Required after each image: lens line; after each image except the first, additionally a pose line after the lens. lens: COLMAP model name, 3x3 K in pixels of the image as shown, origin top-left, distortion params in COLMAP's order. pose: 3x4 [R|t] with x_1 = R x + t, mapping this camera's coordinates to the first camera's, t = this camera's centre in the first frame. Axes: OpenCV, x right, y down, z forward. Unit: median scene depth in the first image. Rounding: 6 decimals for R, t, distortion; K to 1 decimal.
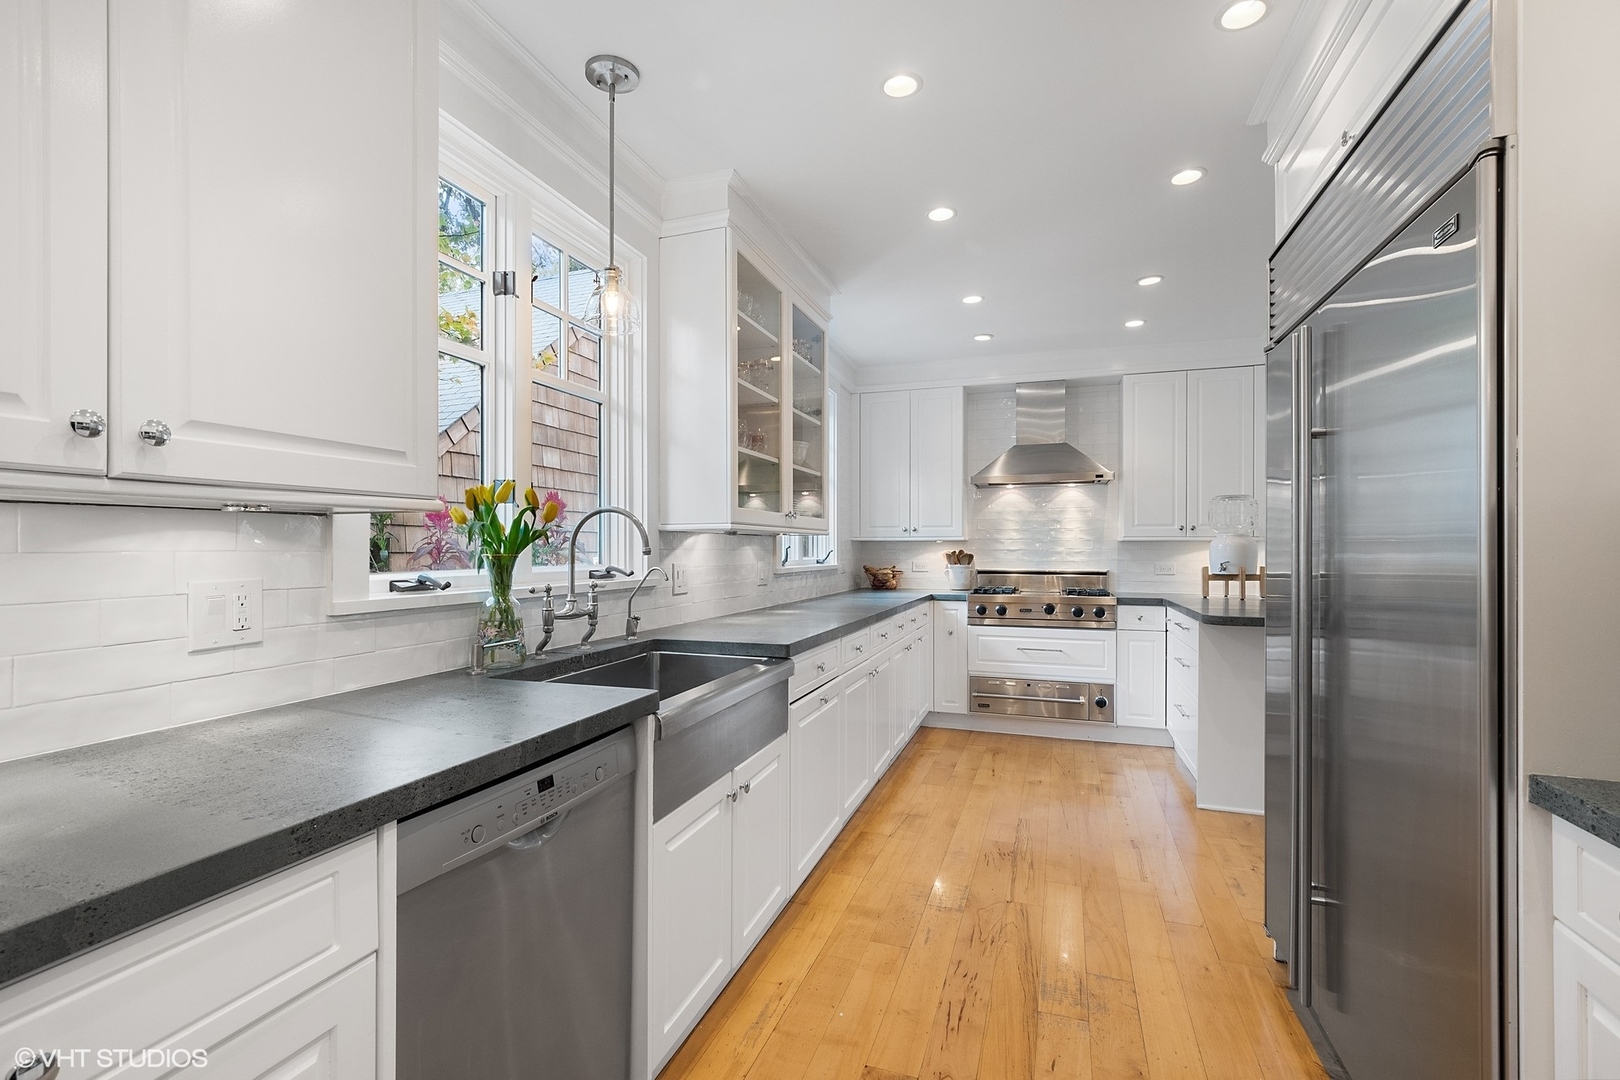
lens RADIAL K [[694.2, 0, 797.1], [0, 694.2, 541.9], [0, 0, 1]] dist [0.003995, -0.000115]
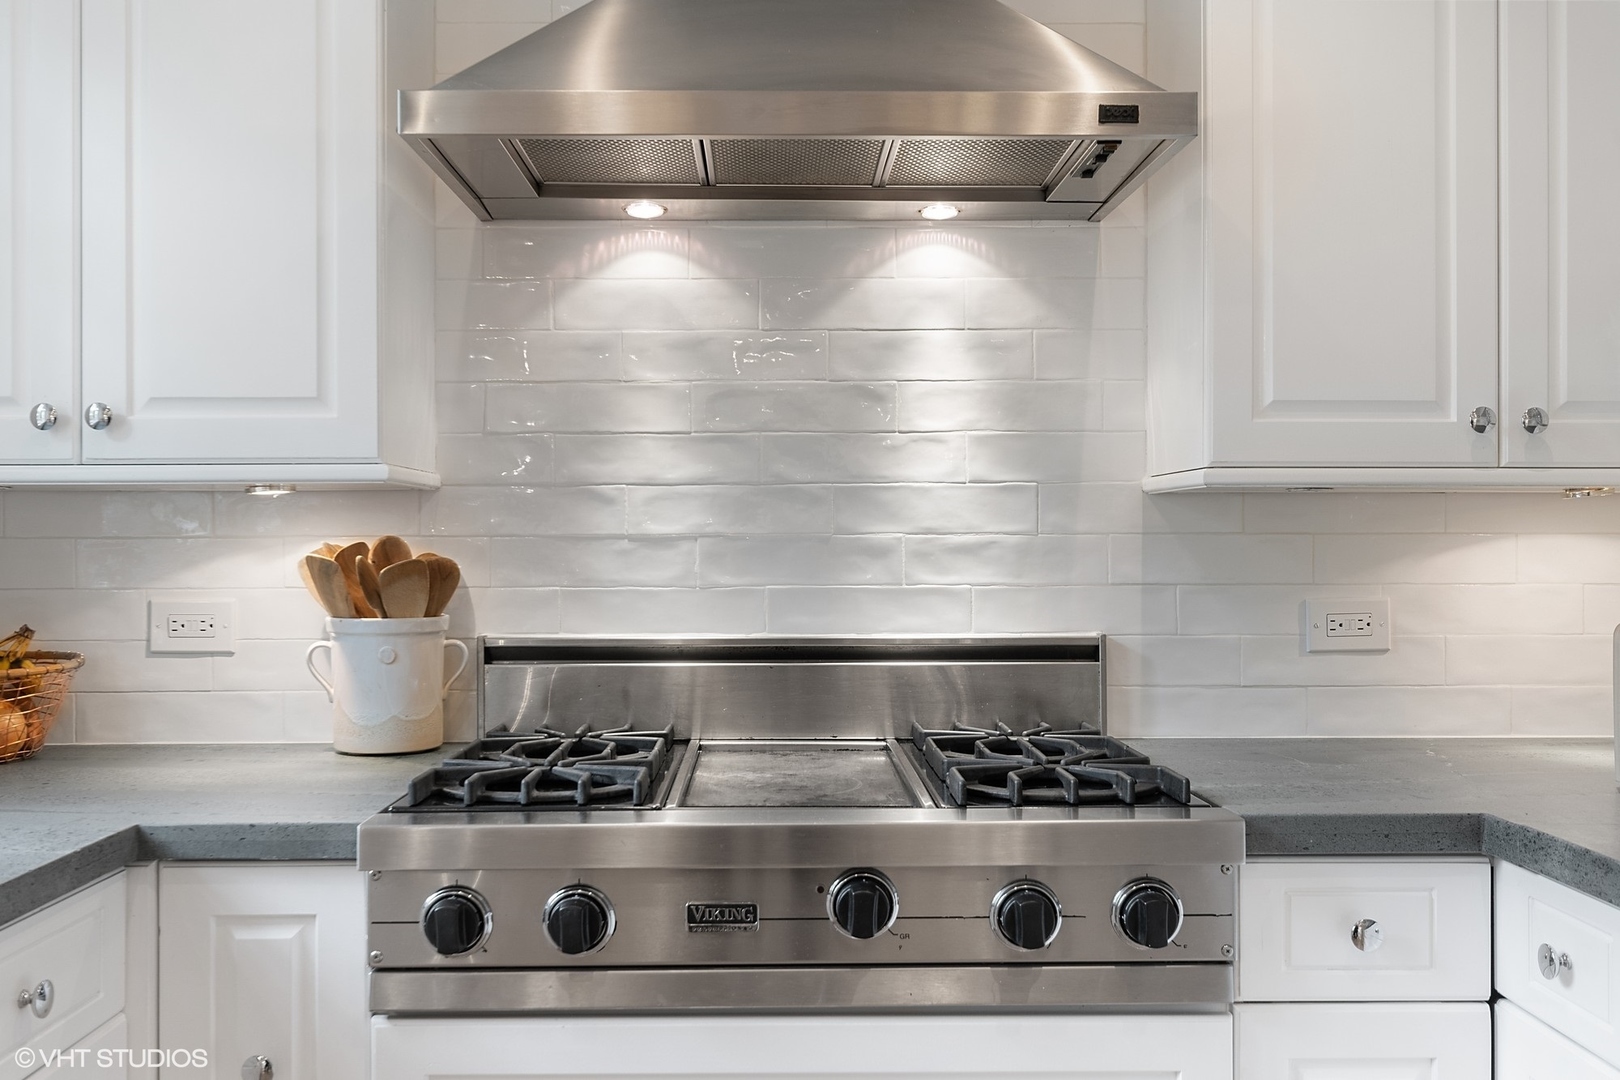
lens RADIAL K [[1515.5, 0, 806.9], [0, 1515.5, 534.0], [0, 0, 1]] dist [-0.025015, 0.000000]
pose [[0.929549, -0.002421, 0.368691, 0.207018], [-0.001013, 0.999958, 0.009120, 0.007631], [-0.368698, -0.008851, 0.929507, 0.634018]]
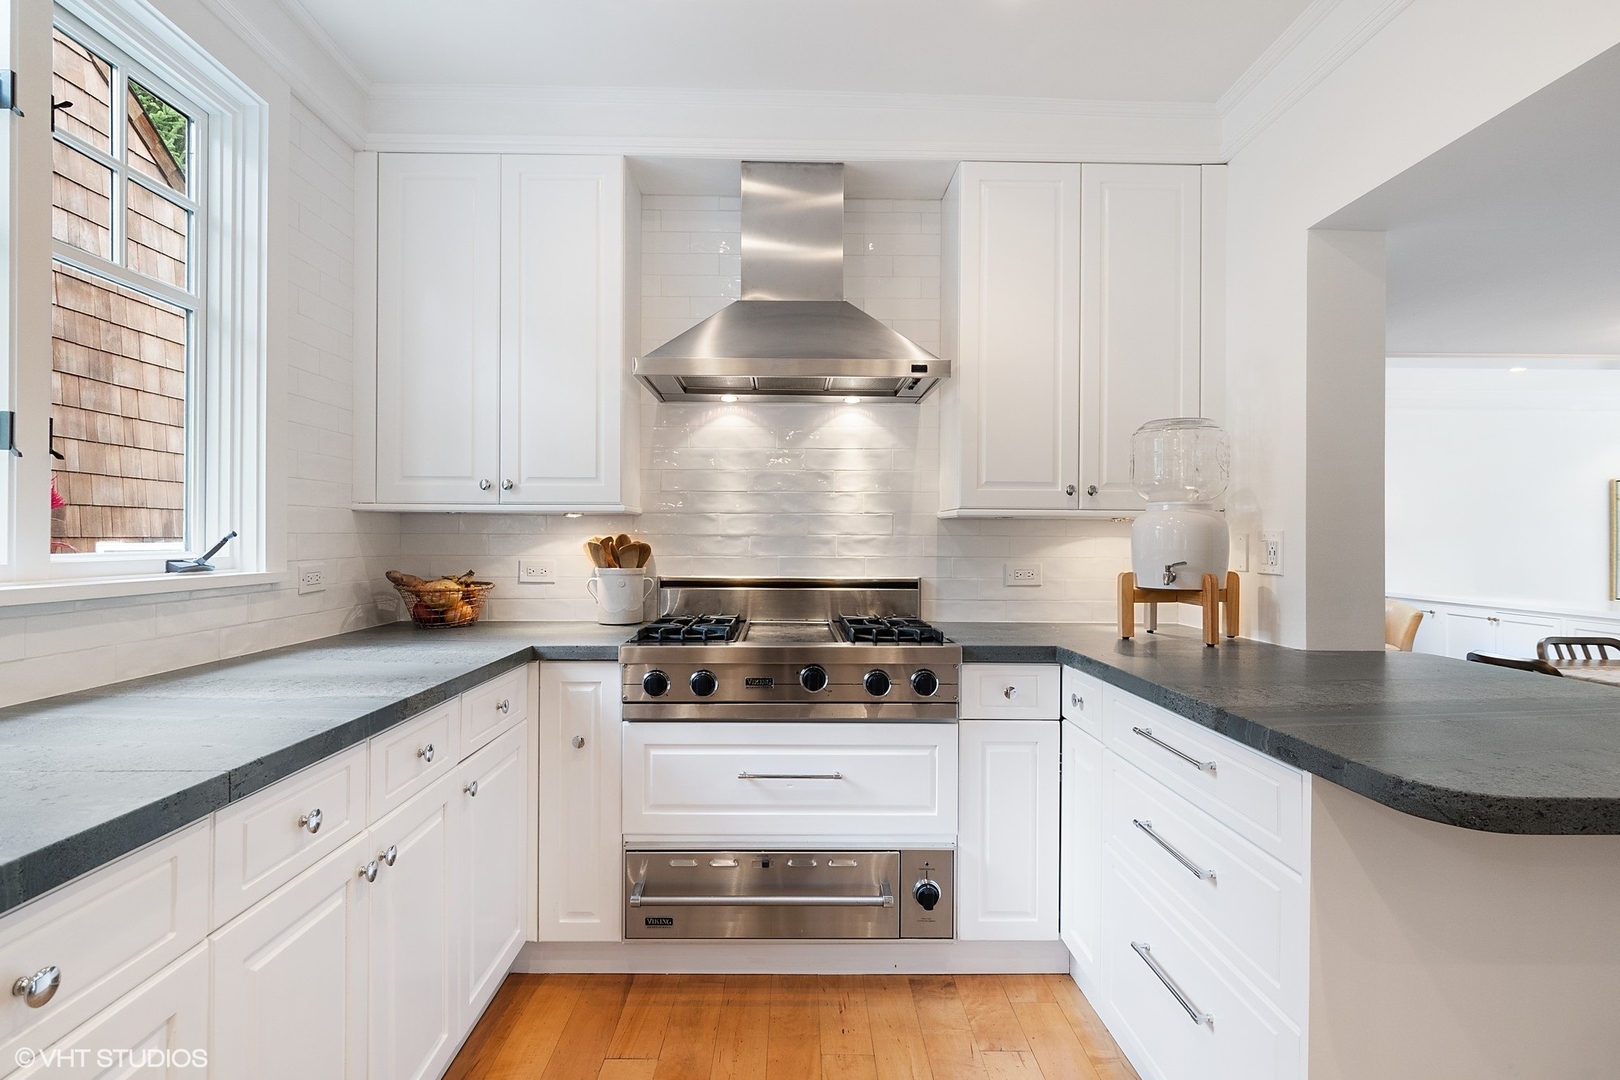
lens RADIAL K [[802.1, 0, 798.5], [0, 802.1, 534.0], [0, 0, 1]] dist [-0.002593, -0.000158]
pose [[0.931866, 0.004439, 0.362777, 0.167676], [-0.008511, 0.999917, 0.009627, 0.005826], [-0.362704, -0.012059, 0.931826, 0.519285]]
